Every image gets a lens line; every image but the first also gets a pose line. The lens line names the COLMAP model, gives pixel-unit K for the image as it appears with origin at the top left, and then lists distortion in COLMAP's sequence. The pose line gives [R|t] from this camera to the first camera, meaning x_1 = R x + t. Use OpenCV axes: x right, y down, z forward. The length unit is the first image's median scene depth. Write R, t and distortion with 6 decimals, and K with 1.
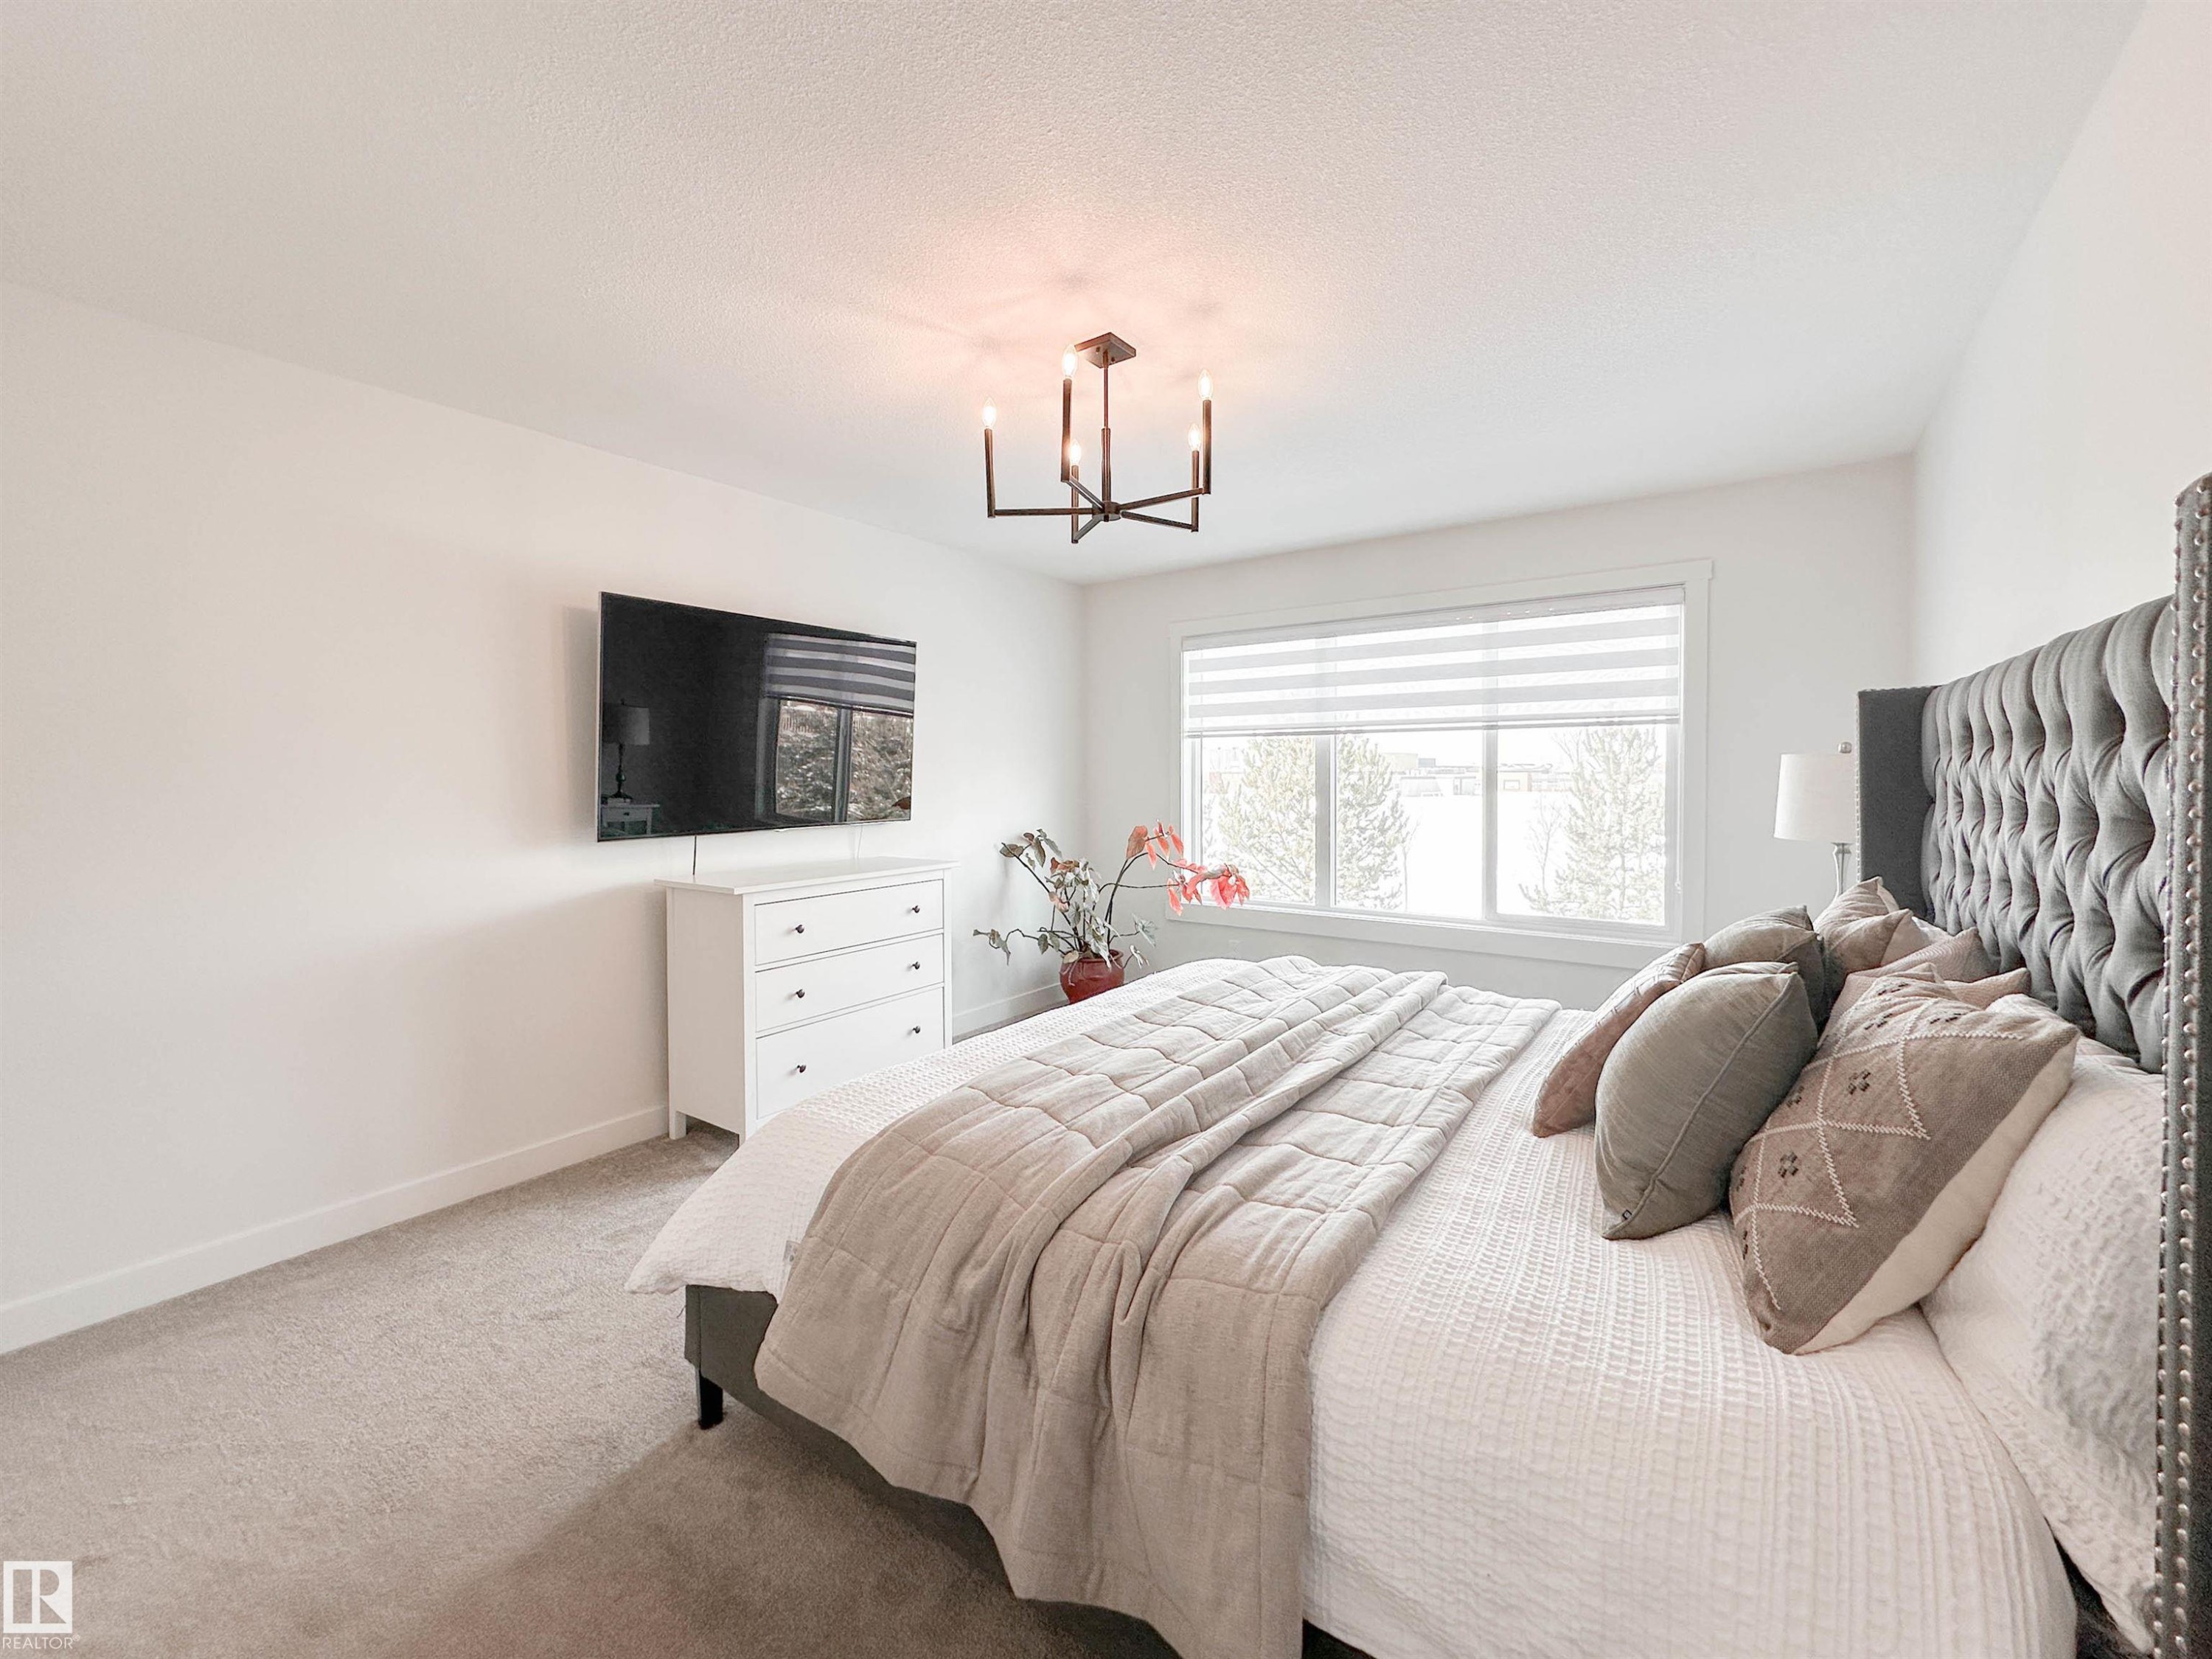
lens RADIAL K [[918.5, 0, 1107.6], [0, 918.5, 811.0], [0, 0, 1]] dist [-0.001211, -0.001076]
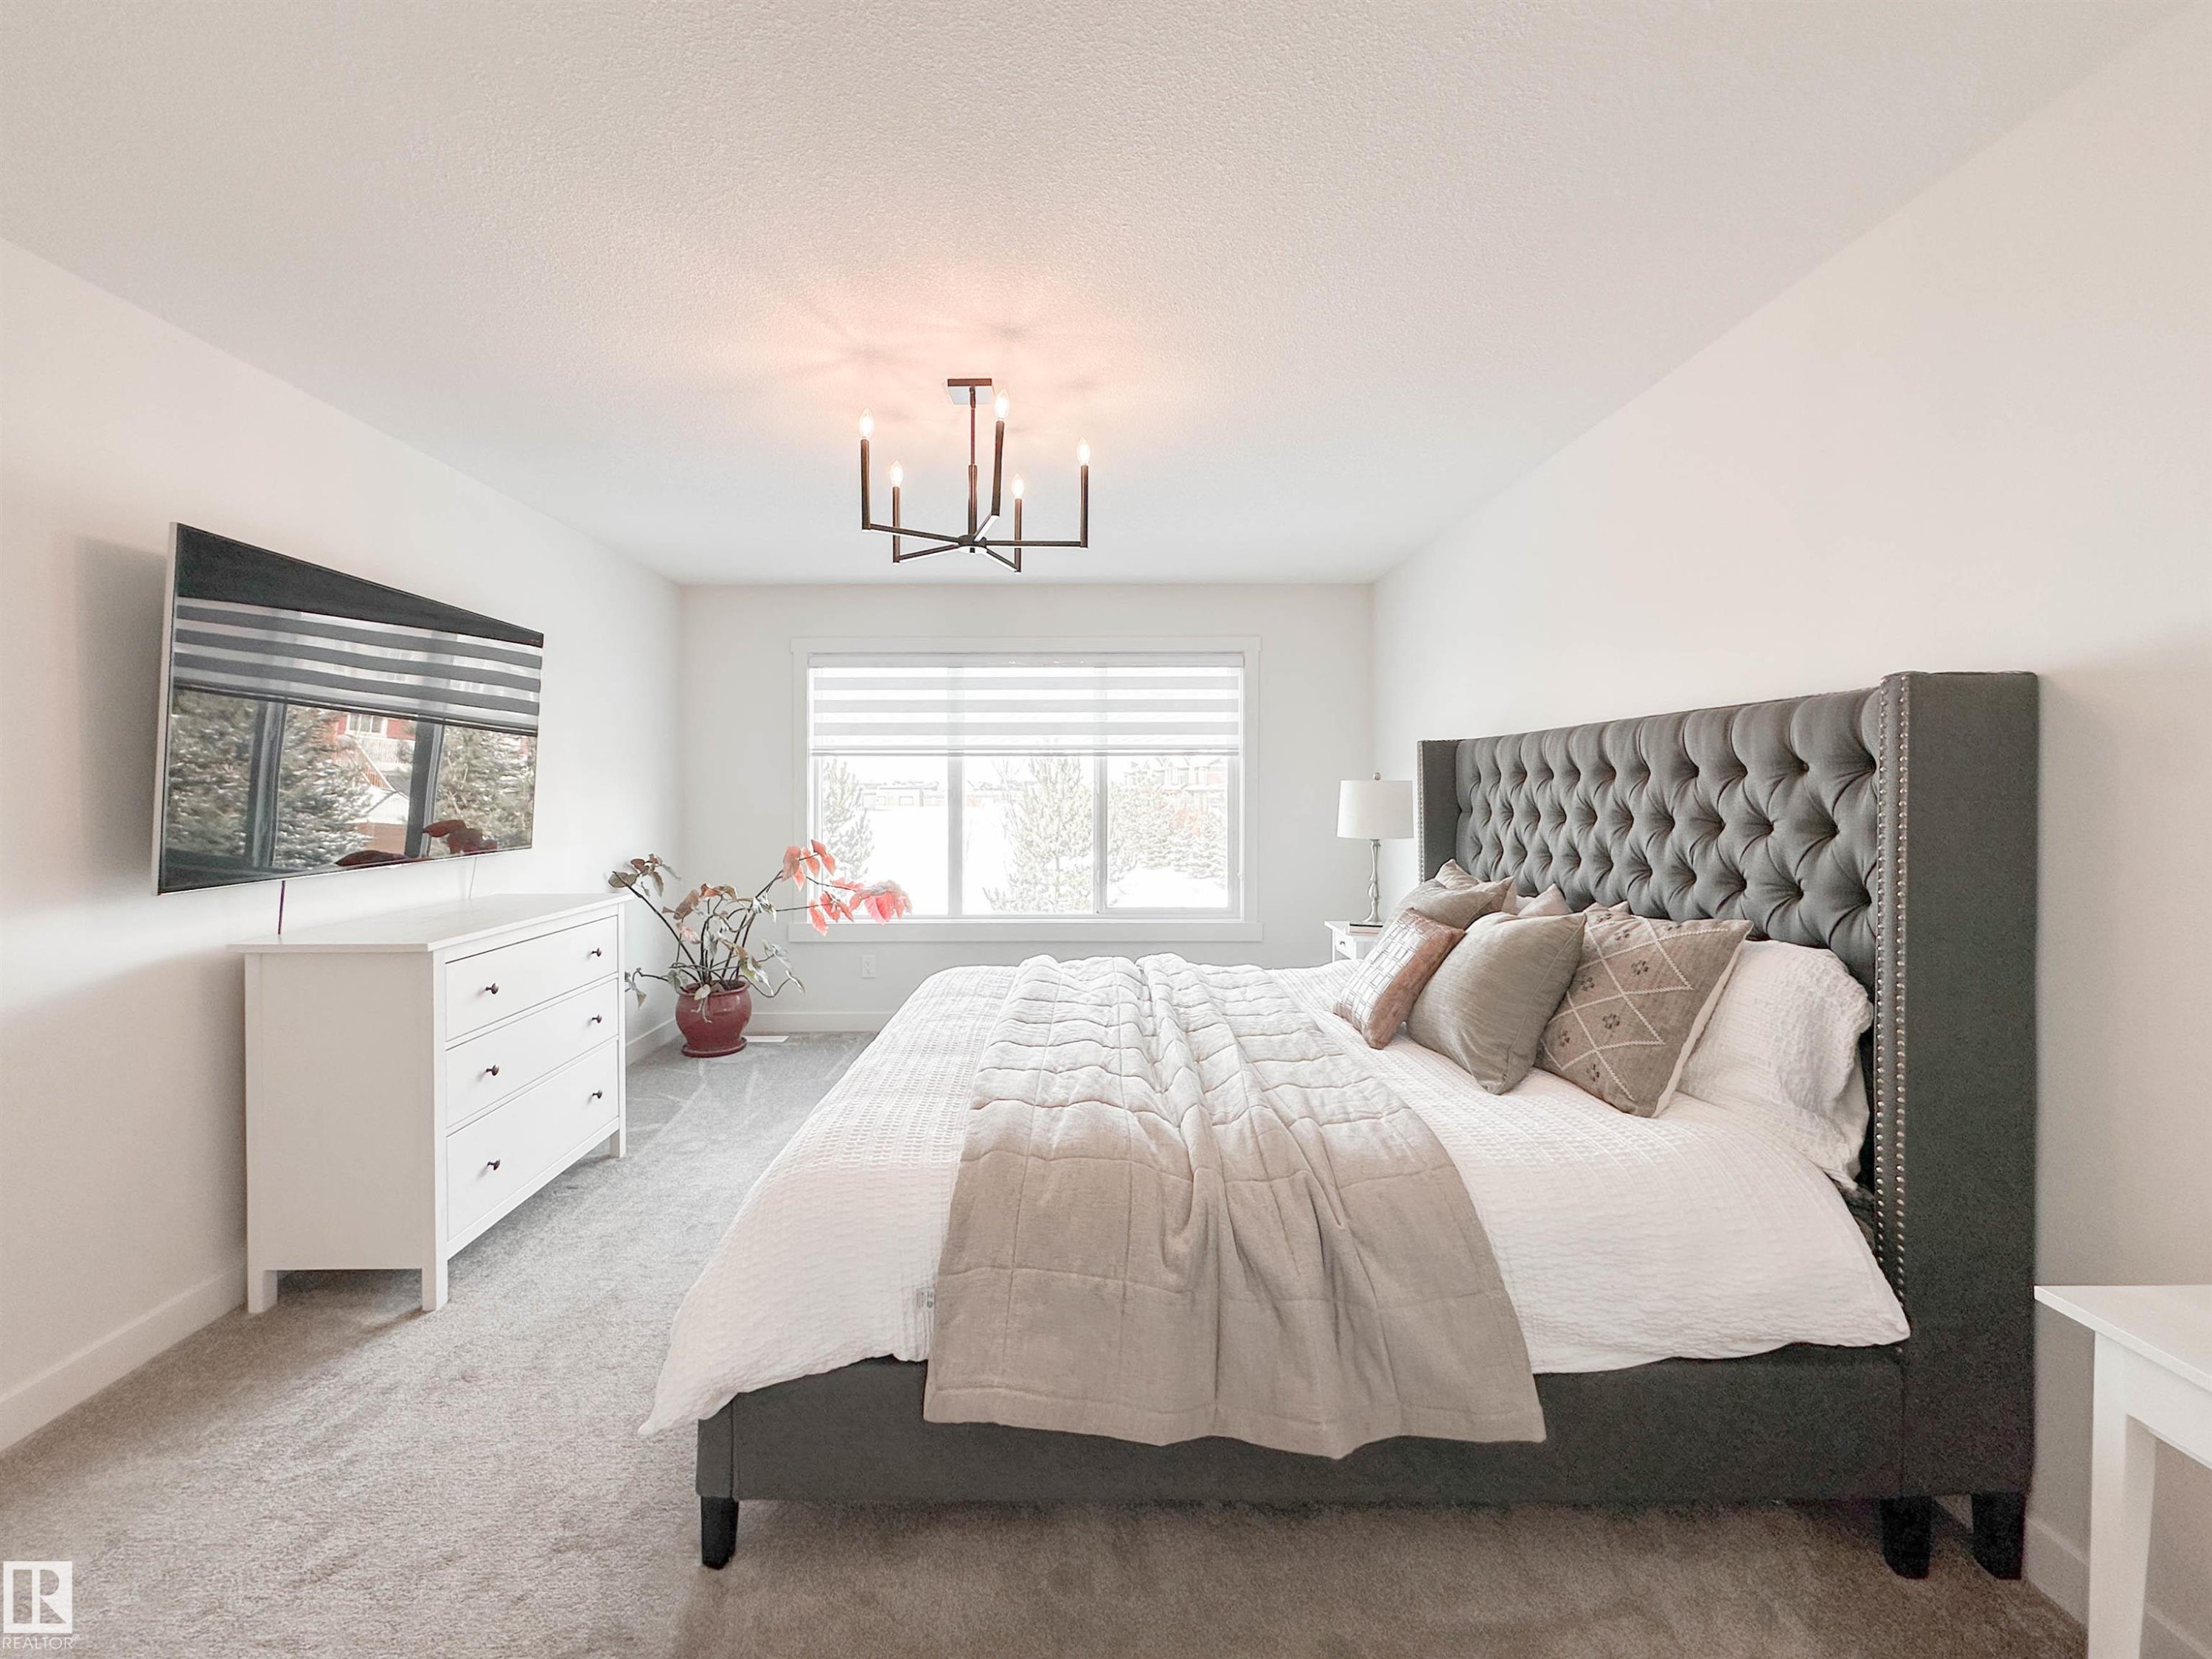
lens RADIAL K [[893.0, 0, 1096.1], [0, 893.0, 820.2], [0, 0, 1]] dist [-0.003095, 0.000809]
pose [[0.809661, -0.017435, 0.586639, -0.317265], [0.021697, 0.999765, -0.000233, -0.004712], [-0.586497, 0.012917, 0.809849, 0.060605]]
